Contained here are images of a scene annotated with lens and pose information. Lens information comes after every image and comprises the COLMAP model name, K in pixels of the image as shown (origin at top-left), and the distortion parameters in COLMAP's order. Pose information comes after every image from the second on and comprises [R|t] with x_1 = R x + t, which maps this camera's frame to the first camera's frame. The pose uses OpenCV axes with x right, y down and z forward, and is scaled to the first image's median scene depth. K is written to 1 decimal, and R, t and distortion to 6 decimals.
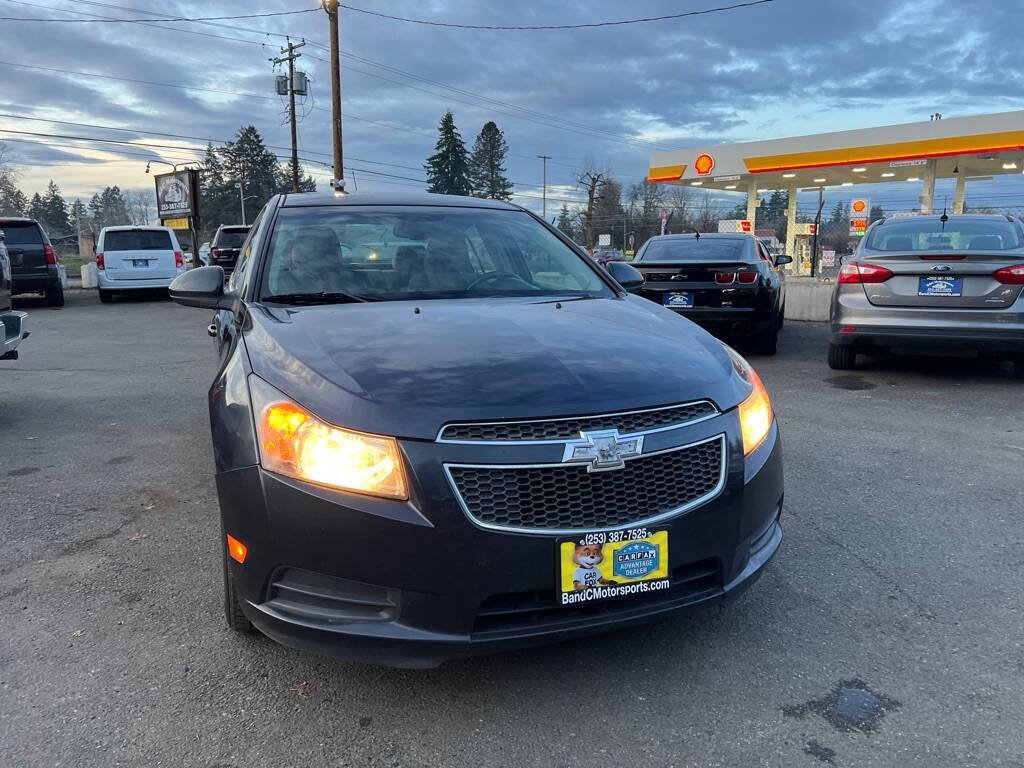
lens RADIAL K [[771.9, 0, 520.9], [0, 771.9, 392.3], [0, 0, 1]] dist [0.043446, -0.046257]
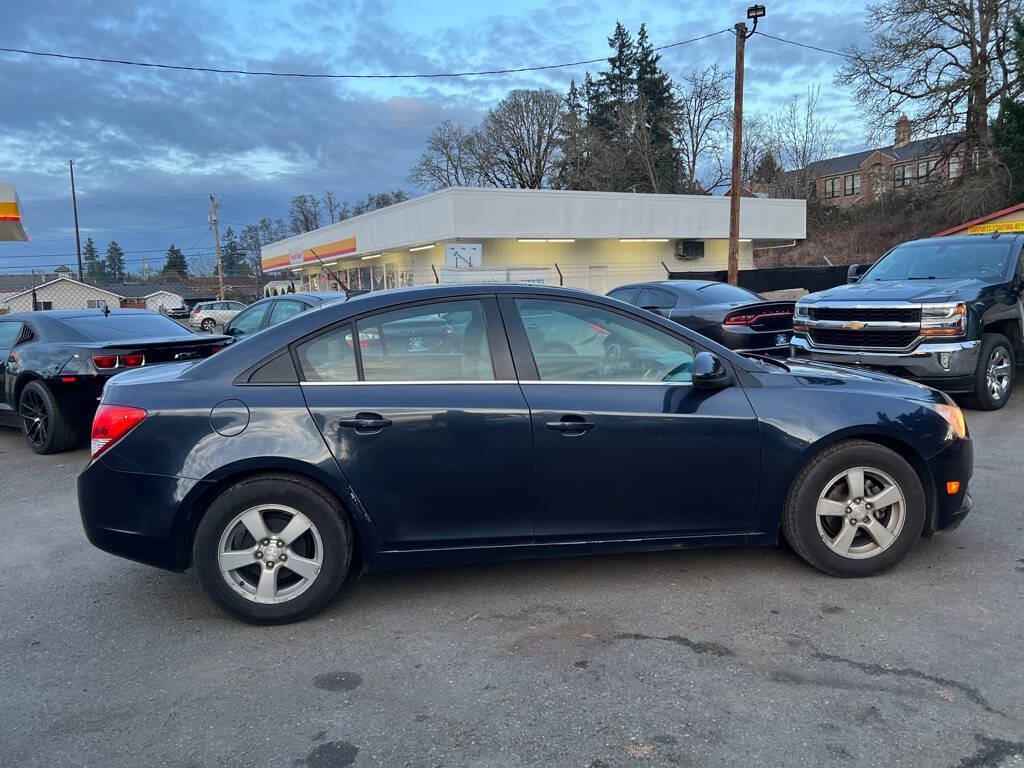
lens RADIAL K [[771.9, 0, 521.6], [0, 771.9, 379.9], [0, 0, 1]] dist [0.043446, -0.046257]
pose [[0.255333, -0.111541, 0.960398, -0.241161], [0.202265, 0.977506, 0.059753, -0.037184], [-0.945460, 0.178998, 0.272151, 0.143263]]
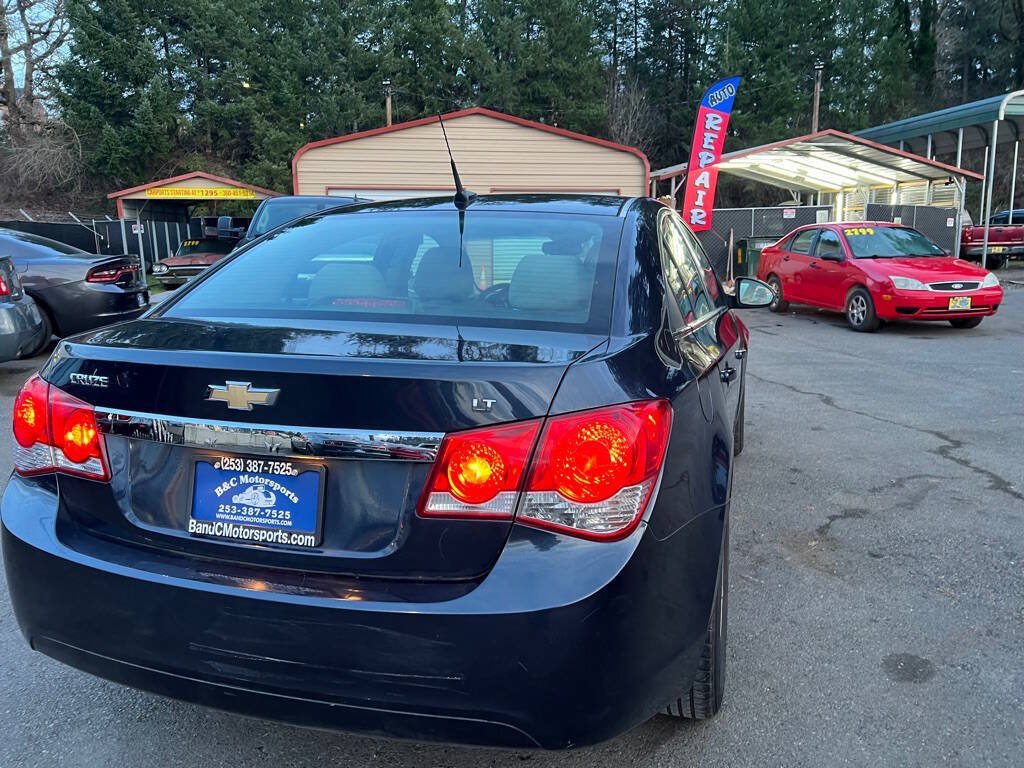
lens RADIAL K [[771.9, 0, 522.0], [0, 771.9, 383.7], [0, 0, 1]] dist [0.043446, -0.046257]
pose [[-0.791052, -0.100333, 0.603465, -0.137006], [0.115840, 0.944044, 0.308807, -0.065936], [-0.600681, 0.314187, -0.735166, 0.337117]]
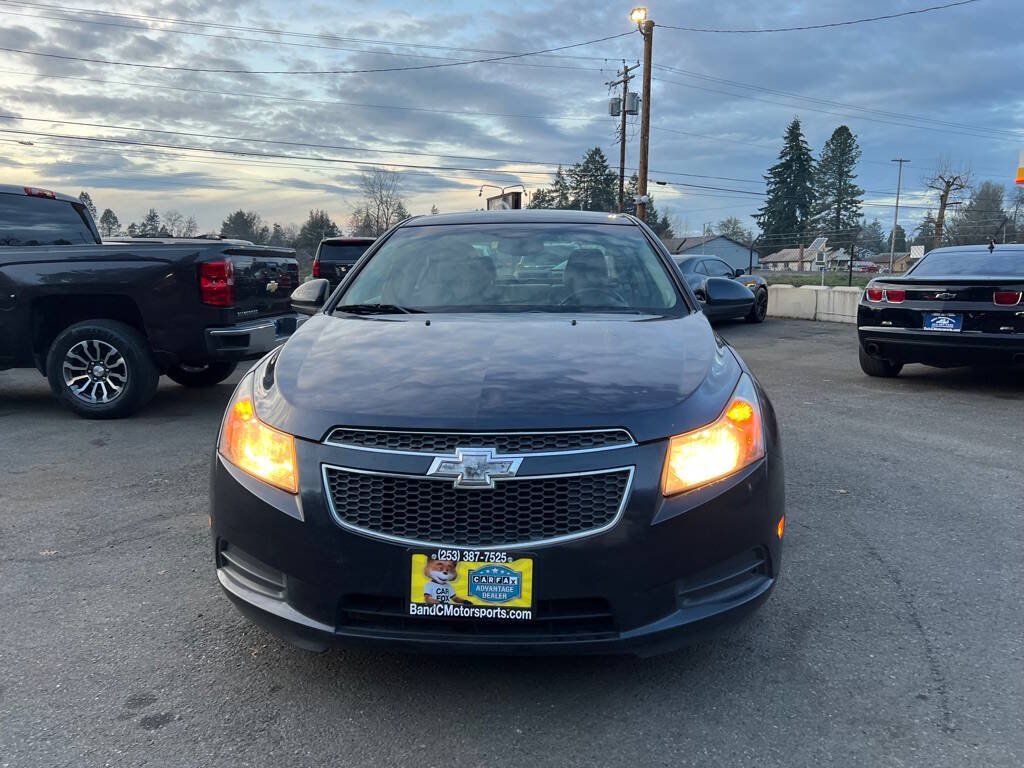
lens RADIAL K [[771.9, 0, 519.0], [0, 771.9, 391.1], [0, 0, 1]] dist [0.043446, -0.046257]
pose [[0.910347, 0.068695, -0.408105, 0.053425], [-0.076185, 0.997091, -0.002106, -0.002491], [0.406773, 0.033009, 0.912933, 0.010937]]
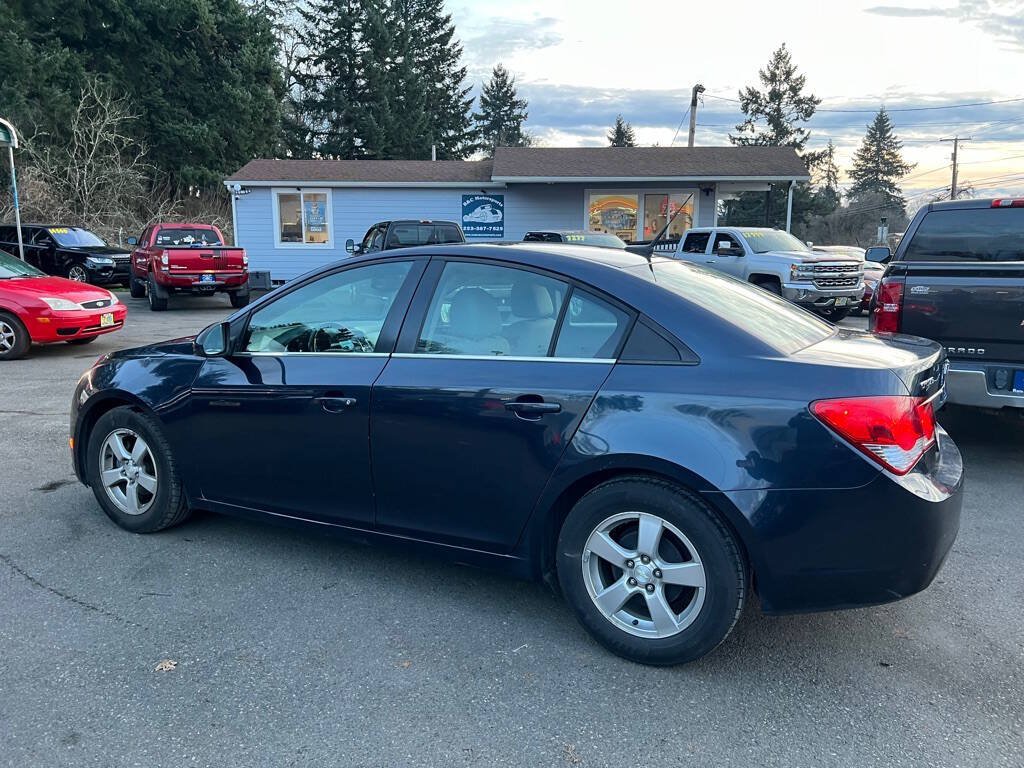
lens RADIAL K [[771.9, 0, 507.4], [0, 771.9, 400.8], [0, 0, 1]] dist [0.043446, -0.046257]
pose [[-0.776643, 0.125274, -0.617359, 0.080203], [-0.105711, 0.940211, 0.323773, -0.077078], [0.621008, 0.316718, -0.716965, 0.352142]]
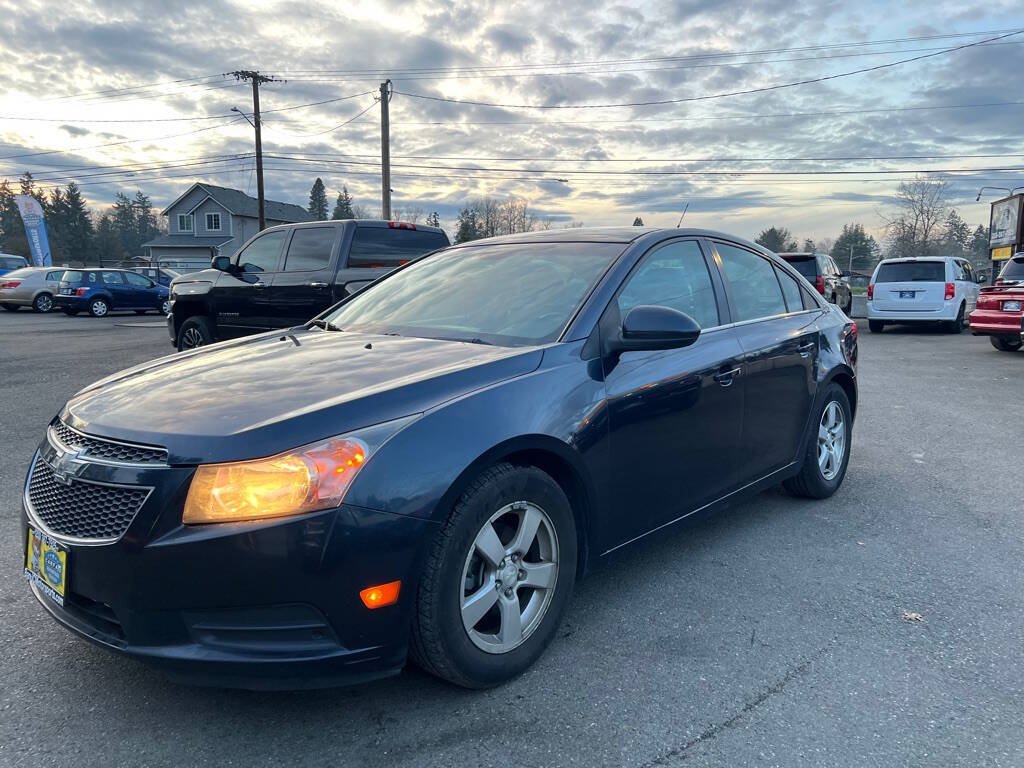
lens RADIAL K [[771.9, 0, 530.7], [0, 771.9, 422.6], [0, 0, 1]] dist [0.043446, -0.046257]
pose [[0.461460, 0.165492, -0.871589, 0.133654], [-0.166086, 0.981193, 0.098369, -0.019960], [0.871476, 0.099365, 0.480267, 0.099455]]
